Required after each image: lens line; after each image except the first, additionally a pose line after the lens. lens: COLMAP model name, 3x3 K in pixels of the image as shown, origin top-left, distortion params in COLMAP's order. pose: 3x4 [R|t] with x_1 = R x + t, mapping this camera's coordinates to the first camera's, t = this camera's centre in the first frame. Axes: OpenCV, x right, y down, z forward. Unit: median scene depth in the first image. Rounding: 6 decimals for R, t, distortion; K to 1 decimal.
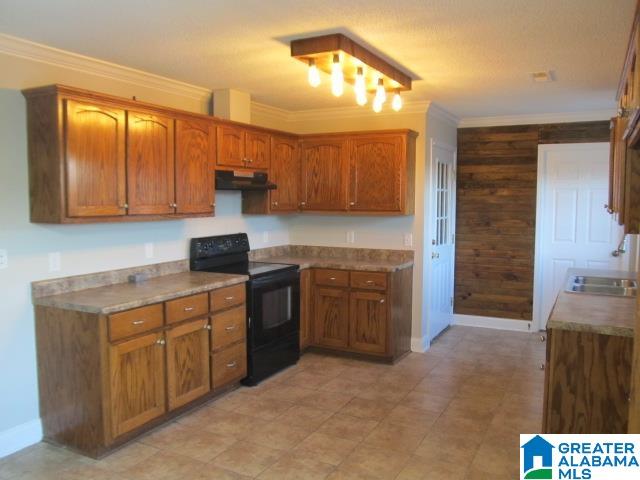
lens RADIAL K [[530.7, 0, 321.8], [0, 530.7, 241.5], [0, 0, 1]] dist [-0.070966, 0.041137]
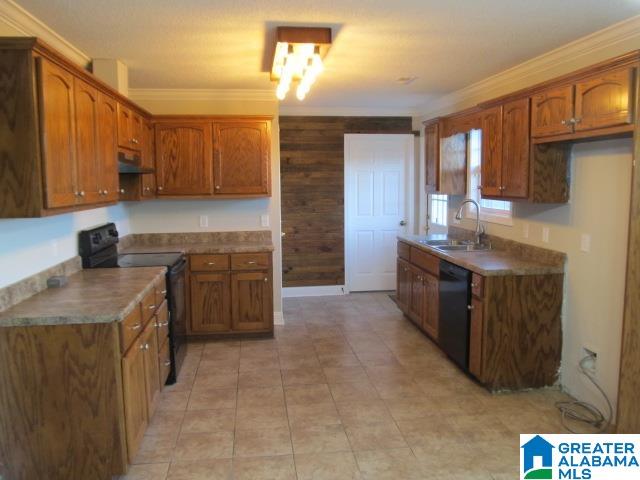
lens RADIAL K [[530.7, 0, 324.0], [0, 530.7, 239.0], [0, 0, 1]] dist [-0.070966, 0.041137]
pose [[0.816416, -0.072461, 0.572900, -0.384539], [0.057101, 0.997364, 0.044776, -0.007899], [-0.574634, -0.003843, 0.818401, 0.073070]]
